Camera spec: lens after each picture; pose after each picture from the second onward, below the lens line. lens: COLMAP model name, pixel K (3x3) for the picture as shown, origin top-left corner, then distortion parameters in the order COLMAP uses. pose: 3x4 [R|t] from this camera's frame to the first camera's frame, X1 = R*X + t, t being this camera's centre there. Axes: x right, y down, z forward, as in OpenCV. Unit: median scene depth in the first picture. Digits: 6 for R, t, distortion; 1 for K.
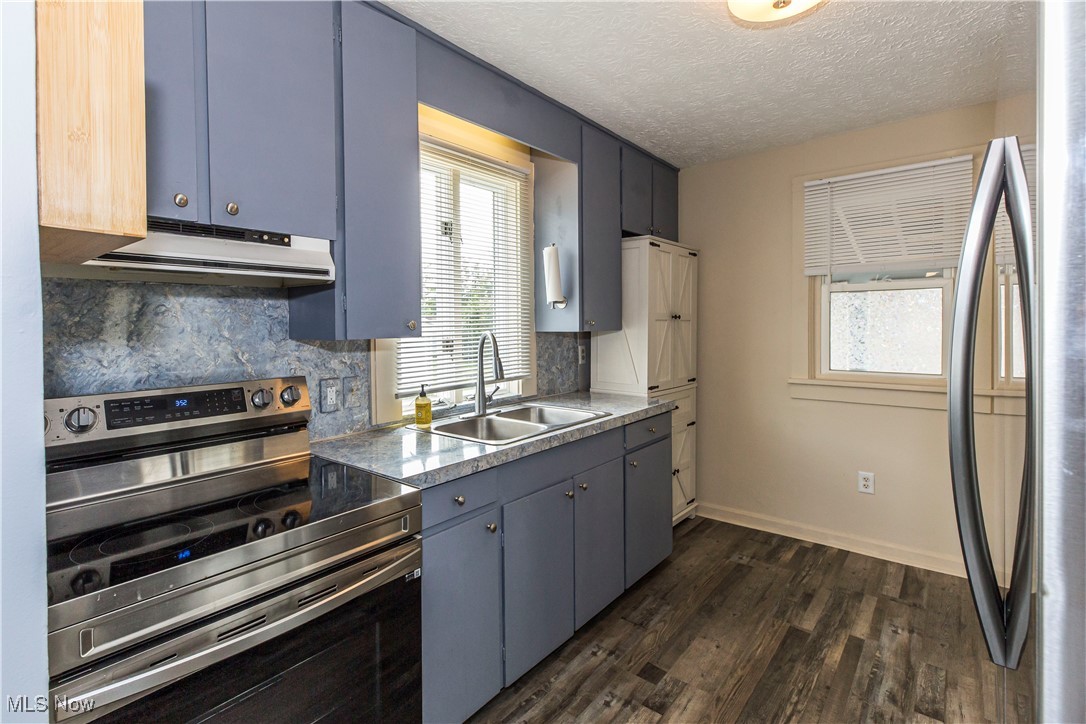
lens RADIAL K [[500.6, 0, 550.2], [0, 500.6, 309.3], [0, 0, 1]] dist [0.008101, -0.000668]
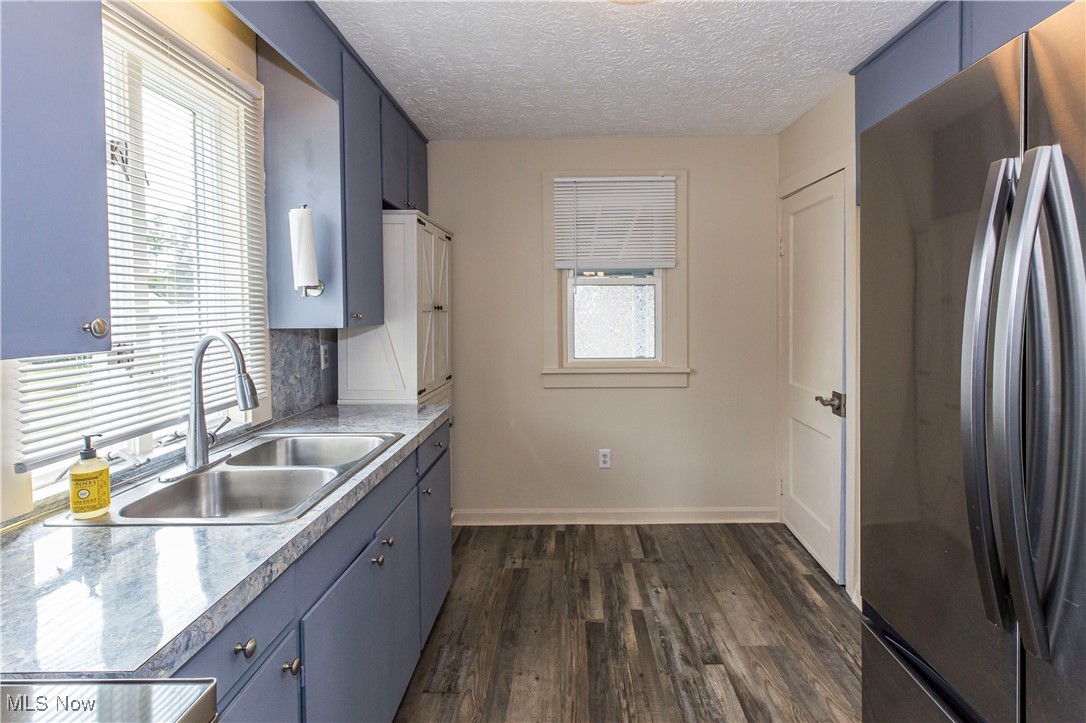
lens RADIAL K [[500.6, 0, 550.2], [0, 500.6, 308.8], [0, 0, 1]] dist [0.008101, -0.000668]
pose [[0.797656, 0.004245, 0.603097, -0.145504], [-0.018266, 0.999687, 0.017122, -0.001904], [-0.602835, -0.024673, 0.797484, 0.220227]]
